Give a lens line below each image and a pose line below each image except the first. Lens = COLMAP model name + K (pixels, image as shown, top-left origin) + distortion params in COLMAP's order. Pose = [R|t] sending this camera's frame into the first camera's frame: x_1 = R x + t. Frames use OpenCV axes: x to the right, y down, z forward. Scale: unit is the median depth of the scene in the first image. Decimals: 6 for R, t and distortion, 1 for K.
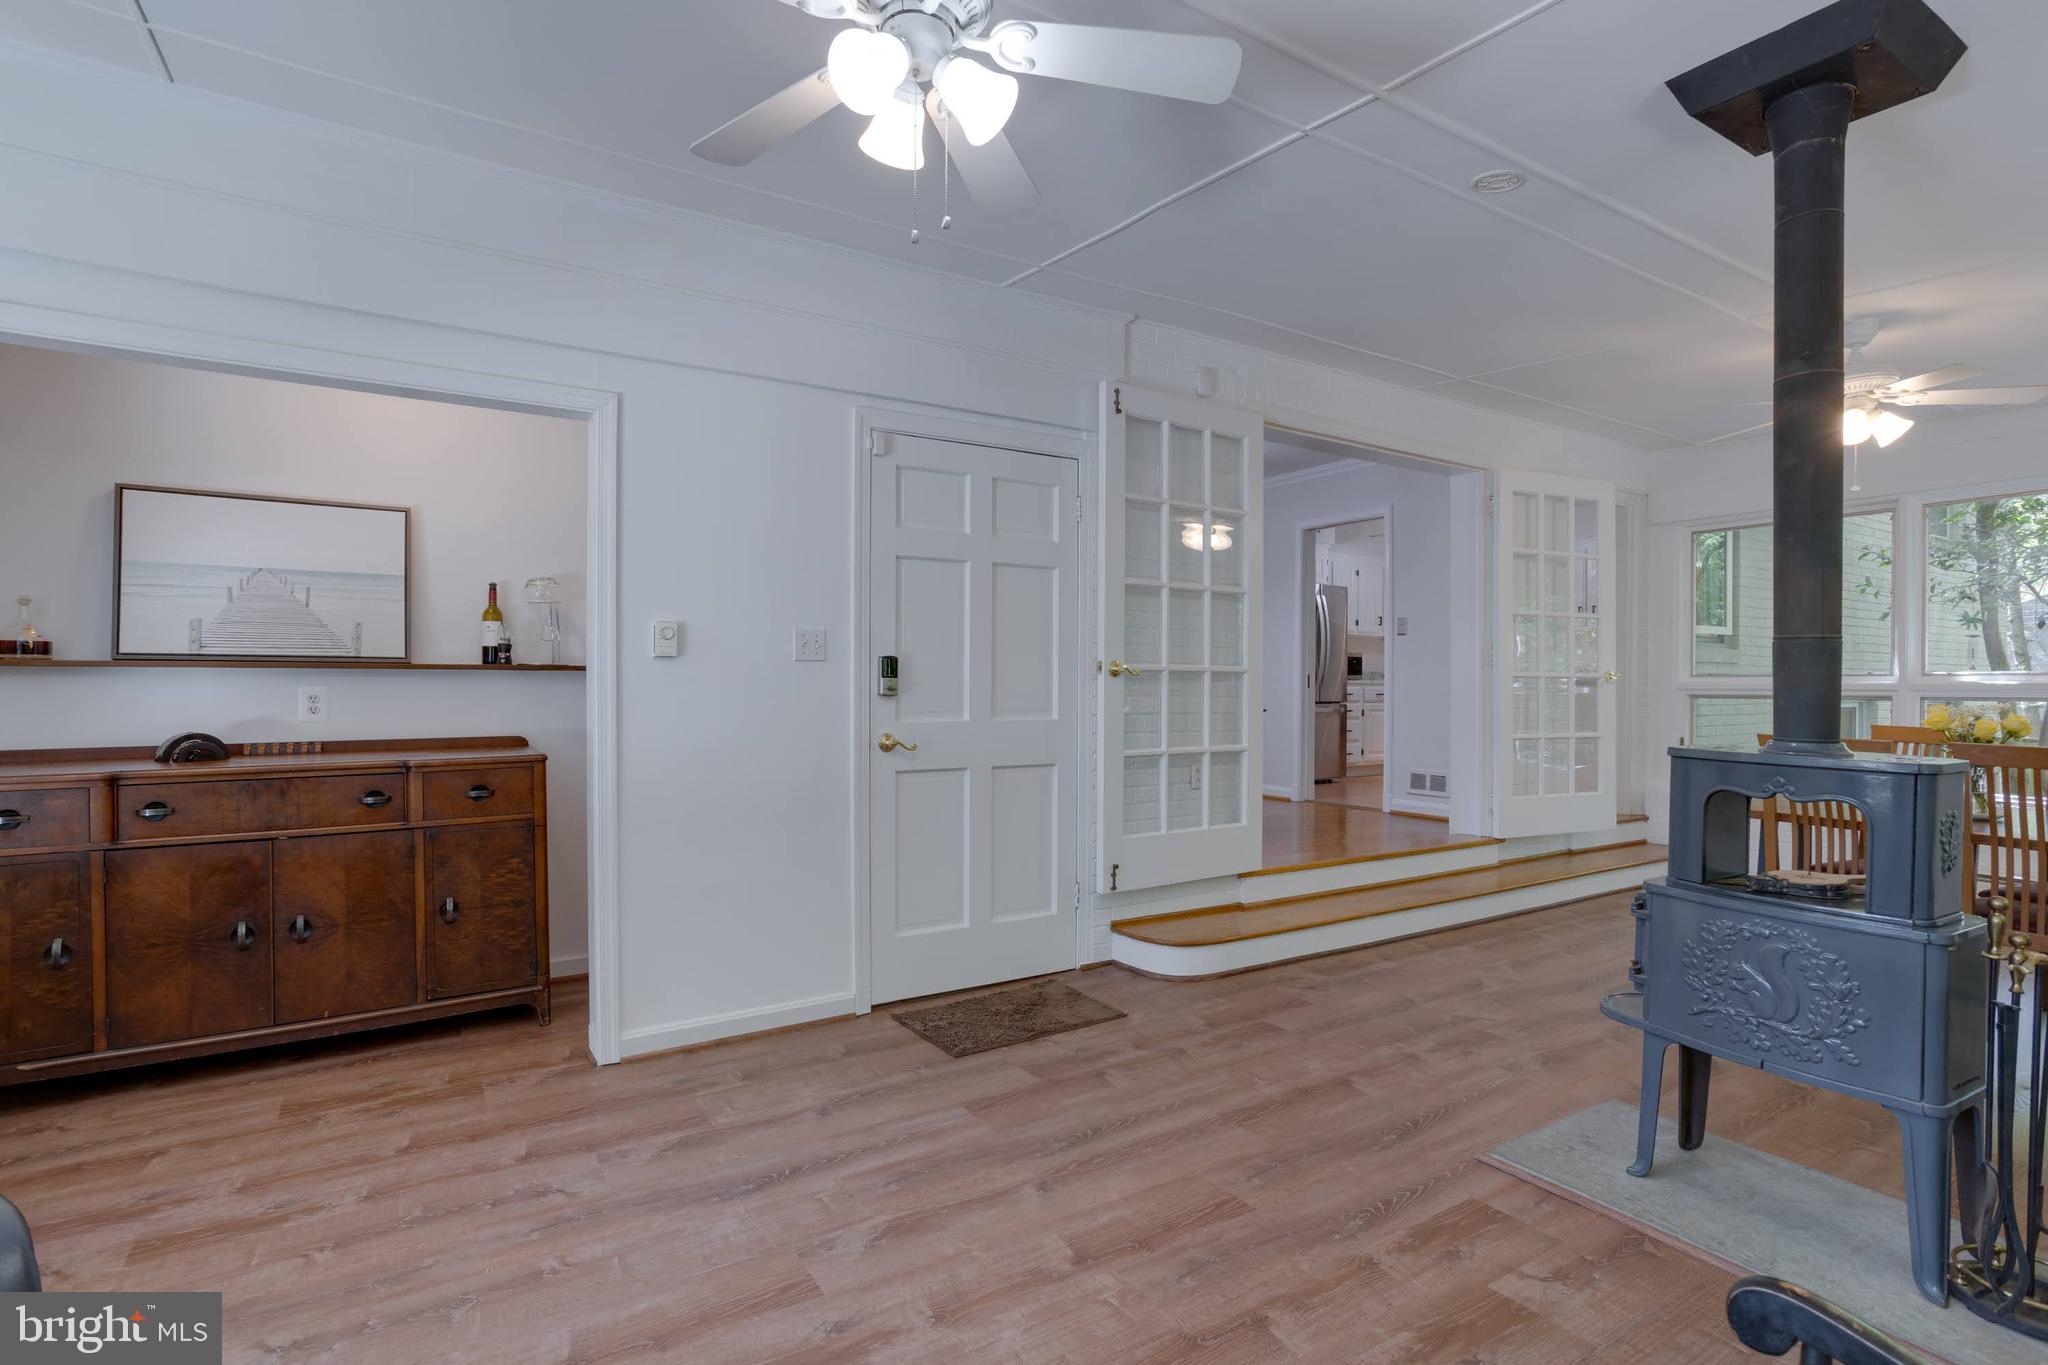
lens RADIAL K [[1010.5, 0, 1009.5], [0, 1010.5, 680.6], [0, 0, 1]] dist [-0.040695, 0.017156]
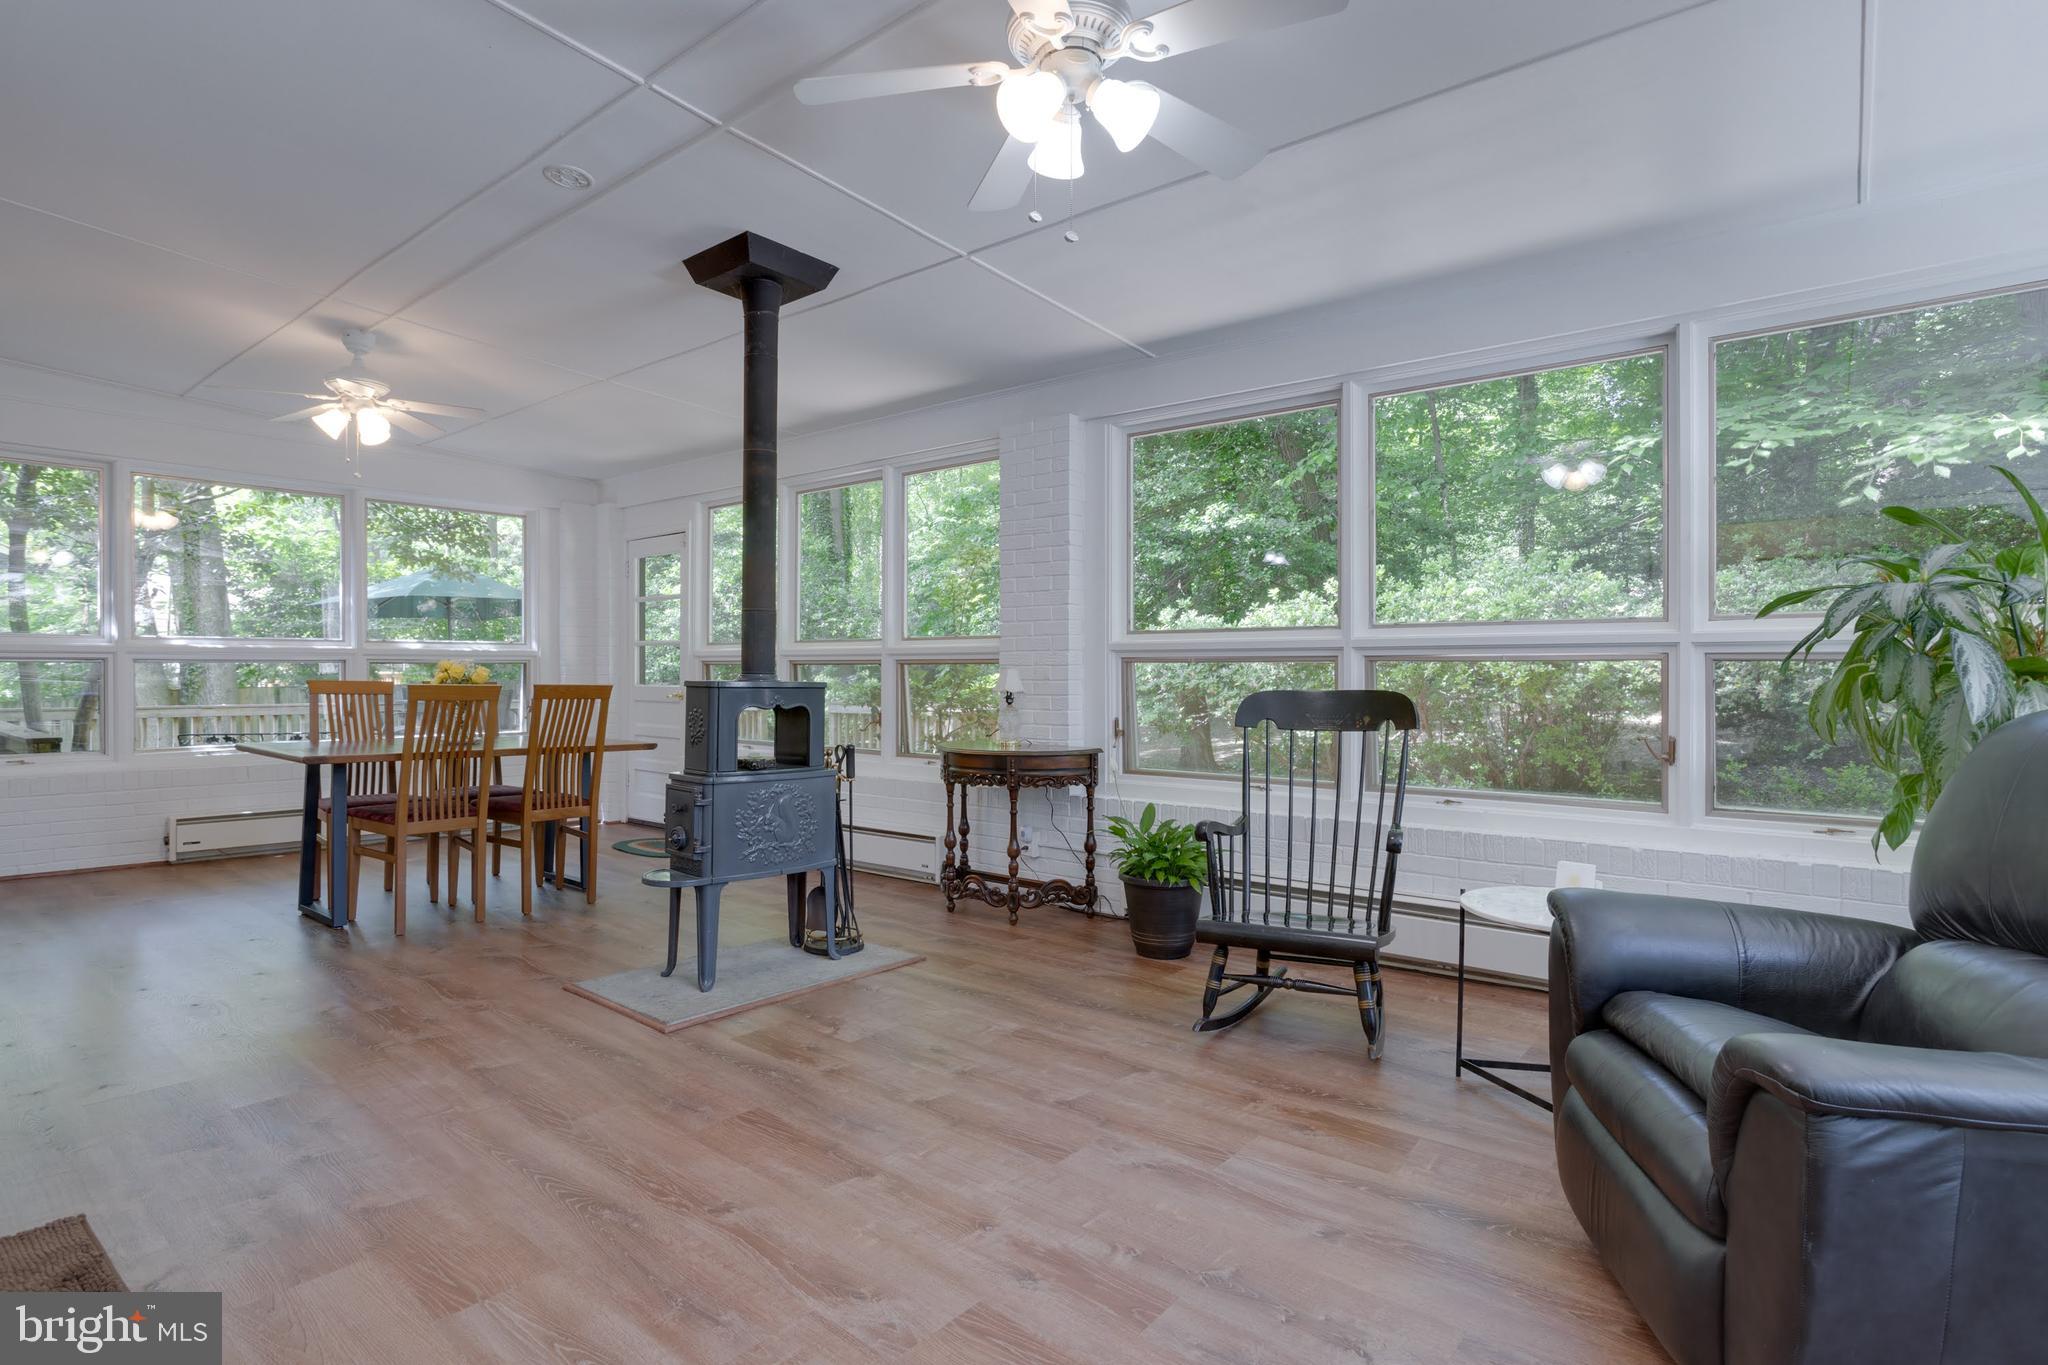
lens RADIAL K [[1010.5, 0, 1030.6], [0, 1010.5, 677.7], [0, 0, 1]] dist [-0.040695, 0.017156]
pose [[-0.324643, -0.010292, 0.945781, -0.783404], [-0.010052, 0.999922, 0.007430, 0.033987], [-0.945783, -0.007094, -0.324721, 0.937240]]
